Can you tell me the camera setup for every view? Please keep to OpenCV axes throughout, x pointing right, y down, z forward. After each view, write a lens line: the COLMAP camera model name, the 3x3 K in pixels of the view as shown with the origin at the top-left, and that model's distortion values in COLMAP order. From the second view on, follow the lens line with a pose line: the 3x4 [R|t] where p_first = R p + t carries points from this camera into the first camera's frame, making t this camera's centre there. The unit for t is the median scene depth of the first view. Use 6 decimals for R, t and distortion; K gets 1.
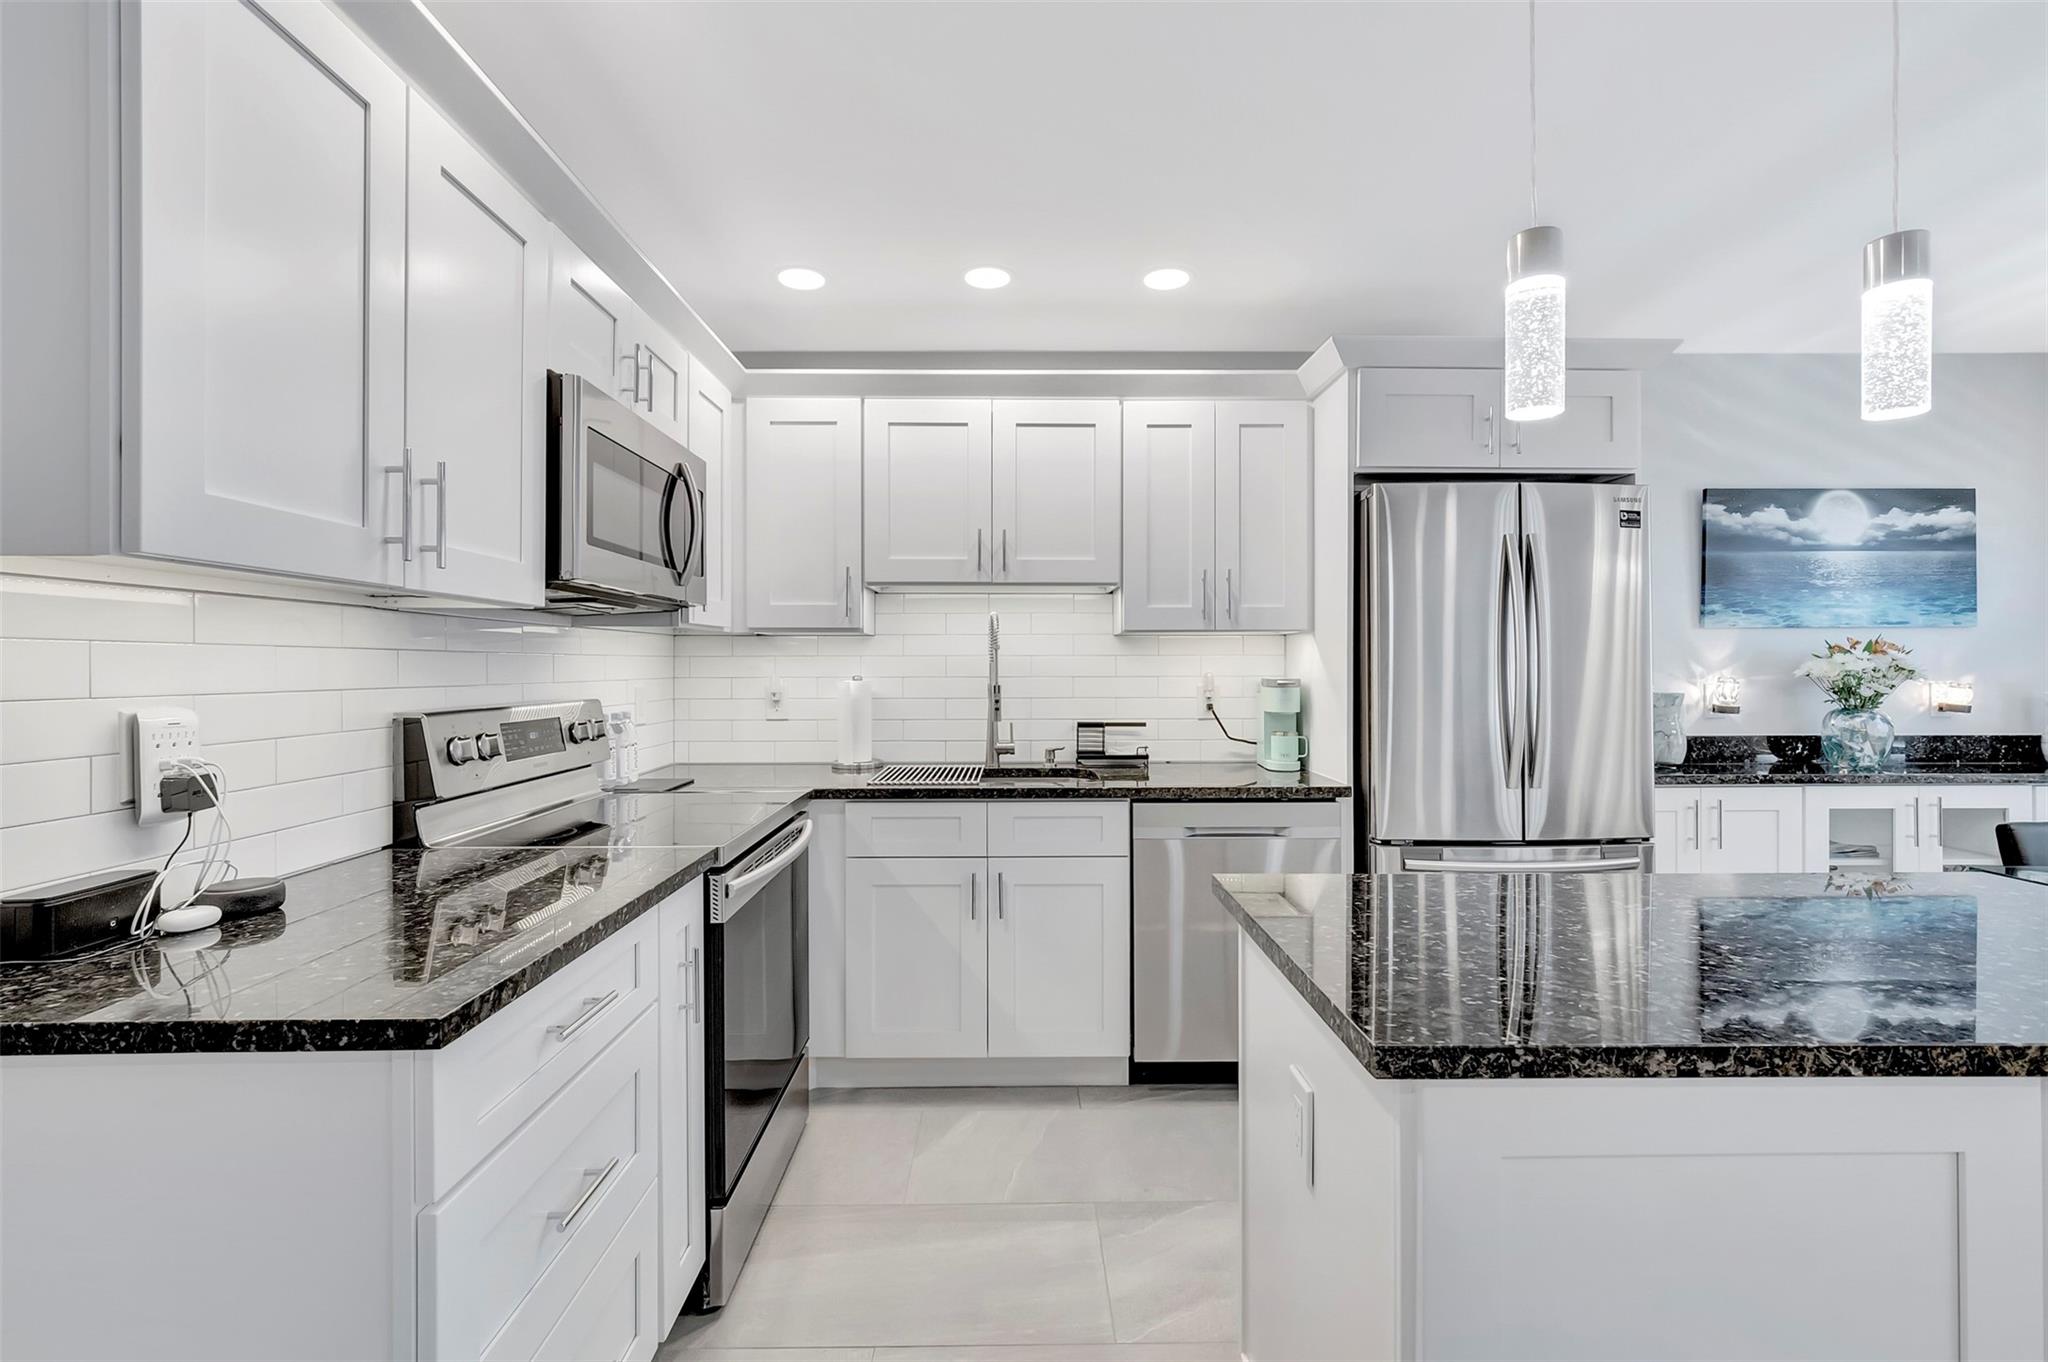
lens RADIAL K [[911.7, 0, 1026.1], [0, 911.7, 663.0], [0, 0, 1]] dist [-0.002710, -0.001004]
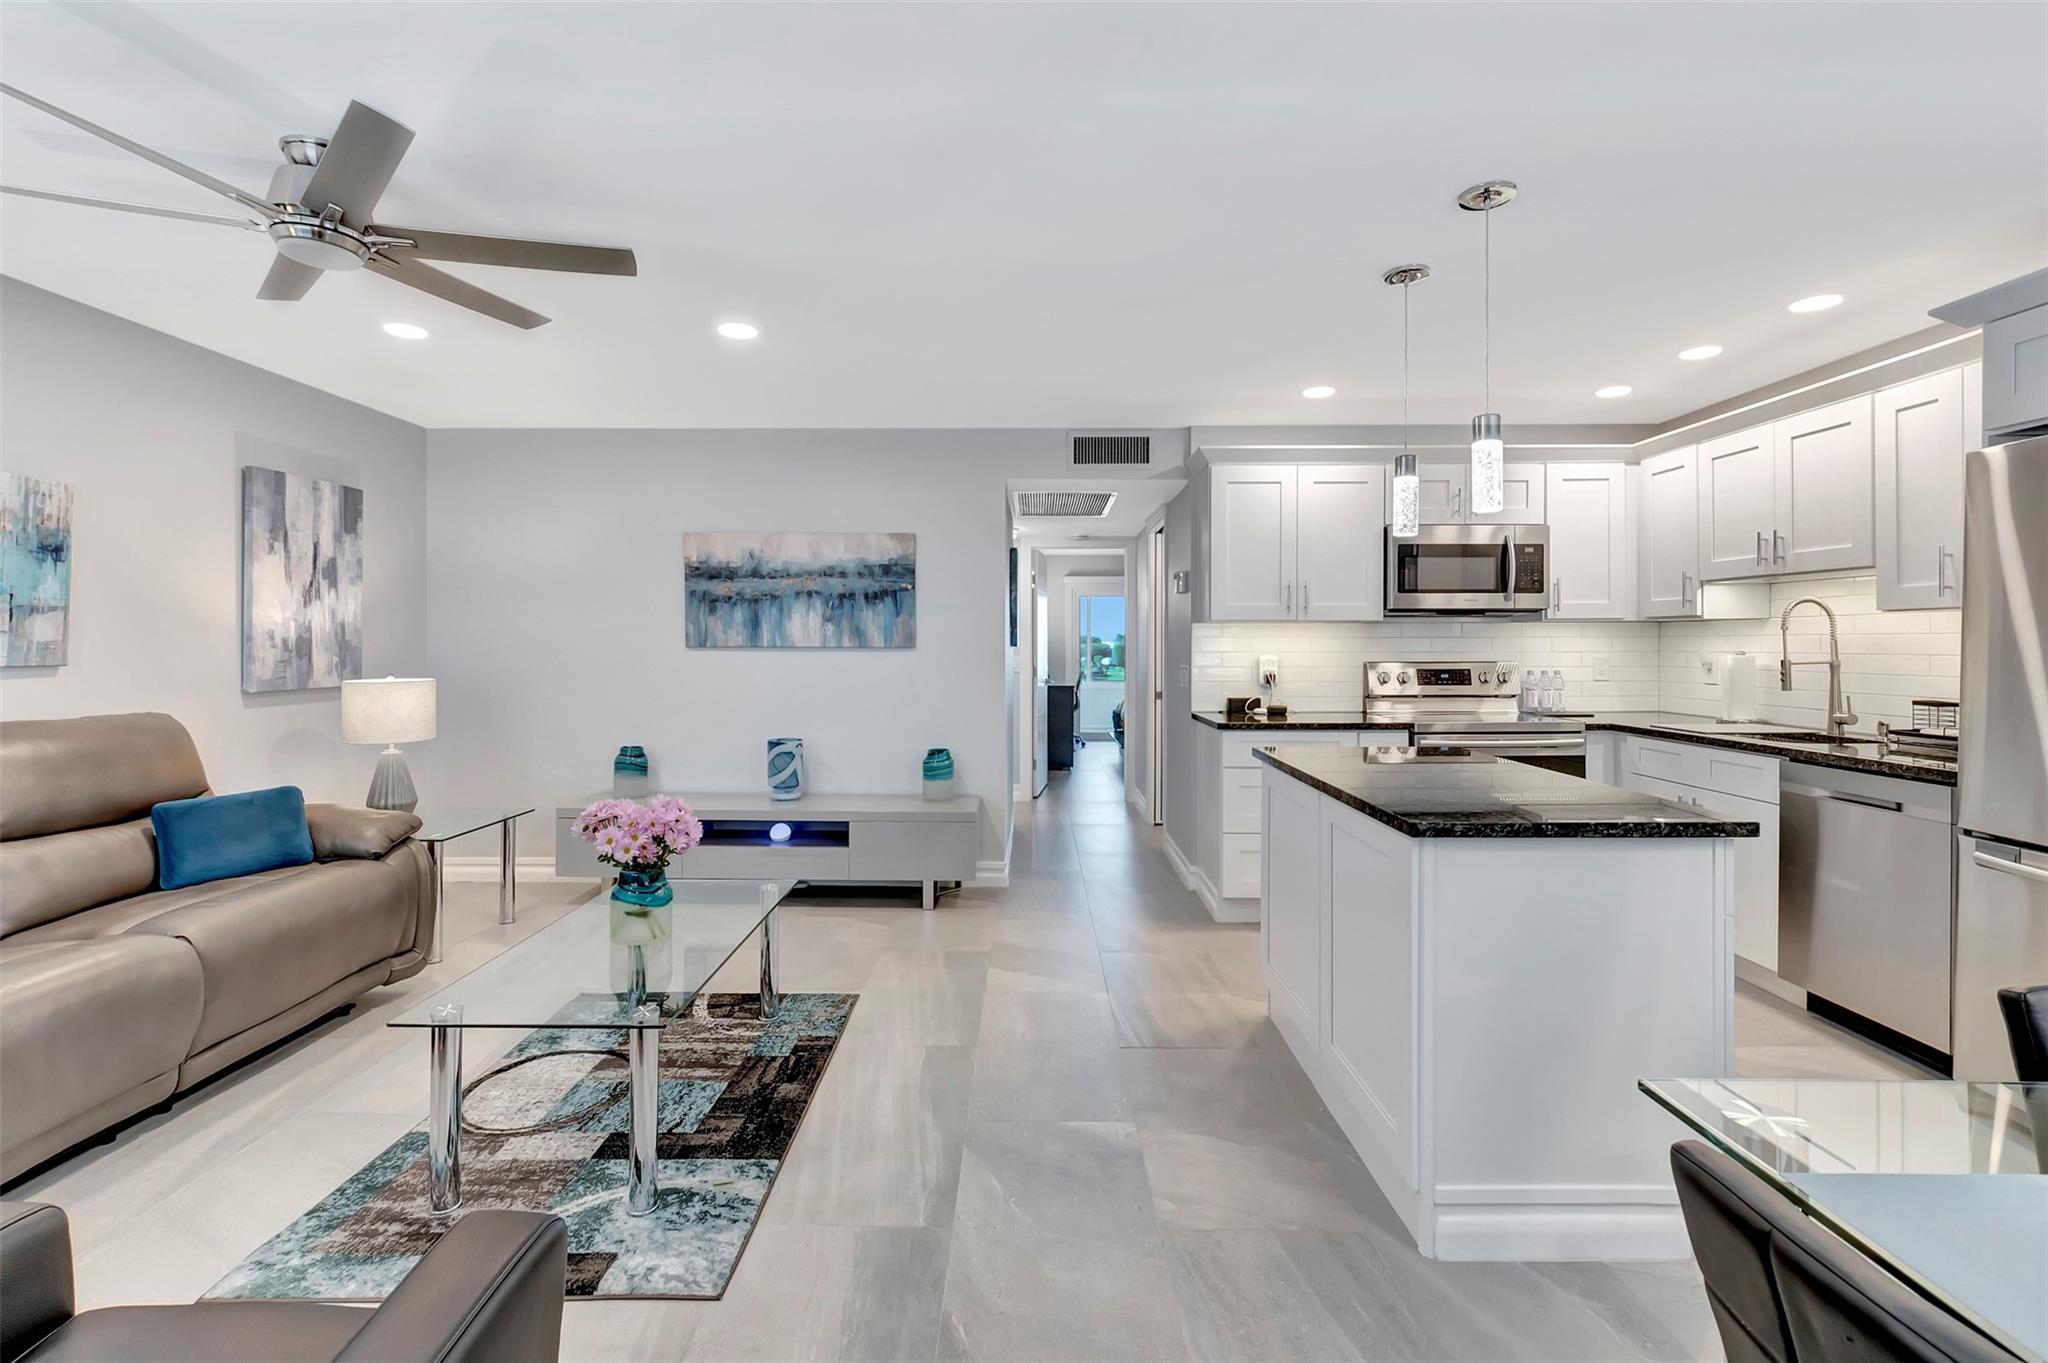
lens RADIAL K [[911.7, 0, 1019.1], [0, 911.7, 644.7], [0, 0, 1]] dist [-0.002710, -0.001004]
pose [[-0.028946, 0.002488, -0.999578, 1.138353], [0.004901, 0.999985, 0.002347, -0.003427], [0.999569, -0.004831, -0.028958, 0.039817]]
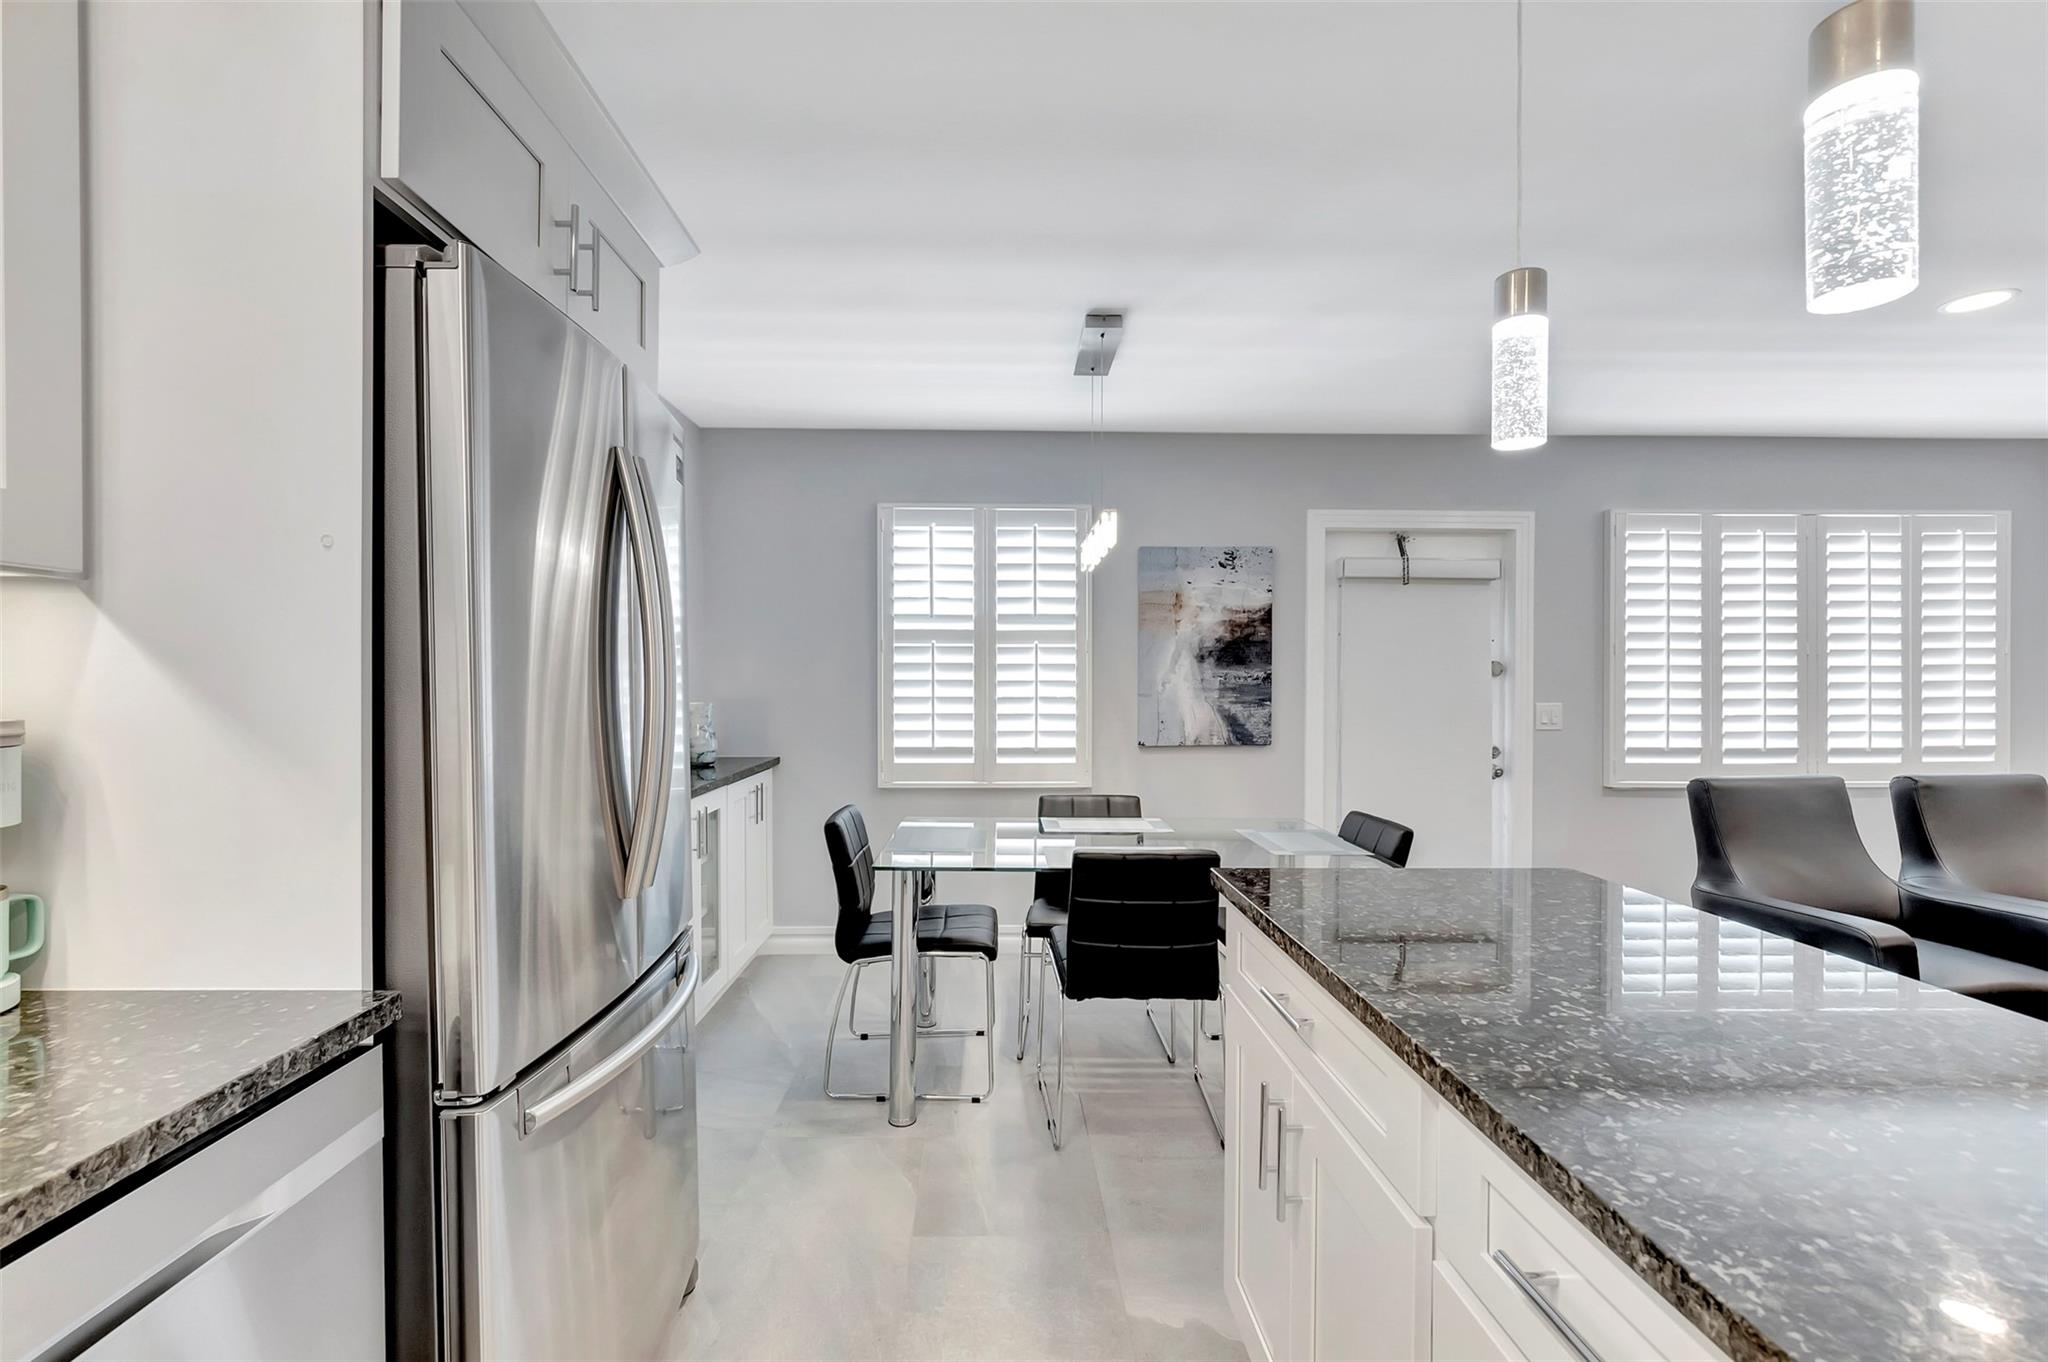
lens RADIAL K [[911.7, 0, 1014.2], [0, 911.7, 682.8], [0, 0, 1]] dist [-0.002710, -0.001004]
pose [[-0.016140, -0.002618, 0.999866, -0.040853], [-0.007764, 0.999967, 0.002493, 0.000300], [-0.999840, -0.007723, -0.016160, 0.636716]]
